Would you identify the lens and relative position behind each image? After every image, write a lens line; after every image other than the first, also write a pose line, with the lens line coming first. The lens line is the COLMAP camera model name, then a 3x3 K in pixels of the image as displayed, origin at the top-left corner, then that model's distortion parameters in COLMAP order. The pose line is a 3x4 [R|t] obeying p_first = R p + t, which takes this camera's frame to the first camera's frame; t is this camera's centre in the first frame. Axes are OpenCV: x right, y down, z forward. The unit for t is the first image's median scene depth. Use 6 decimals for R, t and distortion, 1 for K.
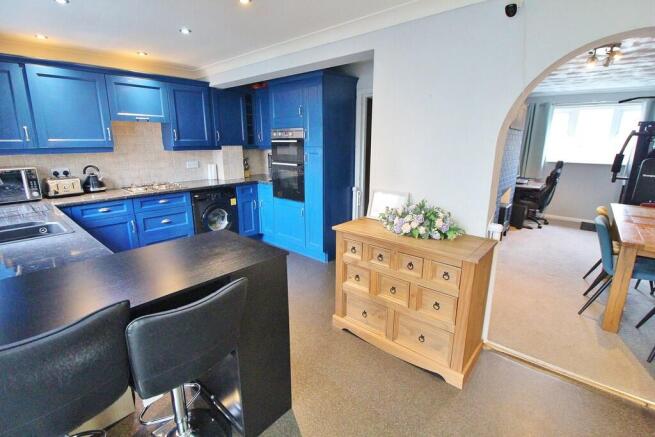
lens RADIAL K [[305.8, 0, 331.0], [0, 305.8, 213.6], [0, 0, 1]] dist [-0.011040, -0.005490]
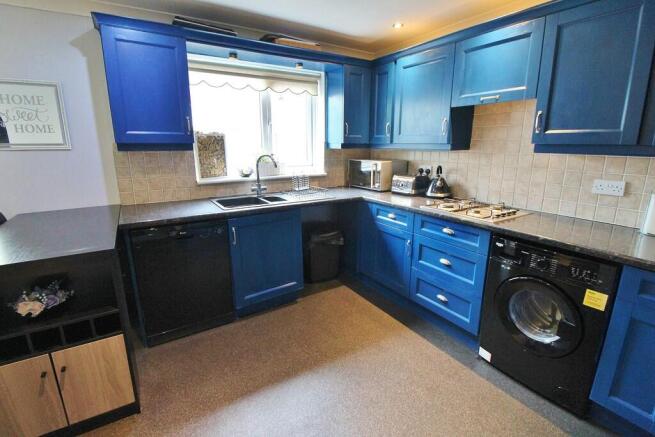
lens RADIAL K [[305.8, 0, 324.2], [0, 305.8, 214.2], [0, 0, 1]] dist [-0.011040, -0.005490]
pose [[-0.292971, 0.213637, -0.931948, 0.098832], [-0.221664, 0.932985, 0.283558, -0.192497], [0.930072, 0.289653, -0.225982, 0.889500]]
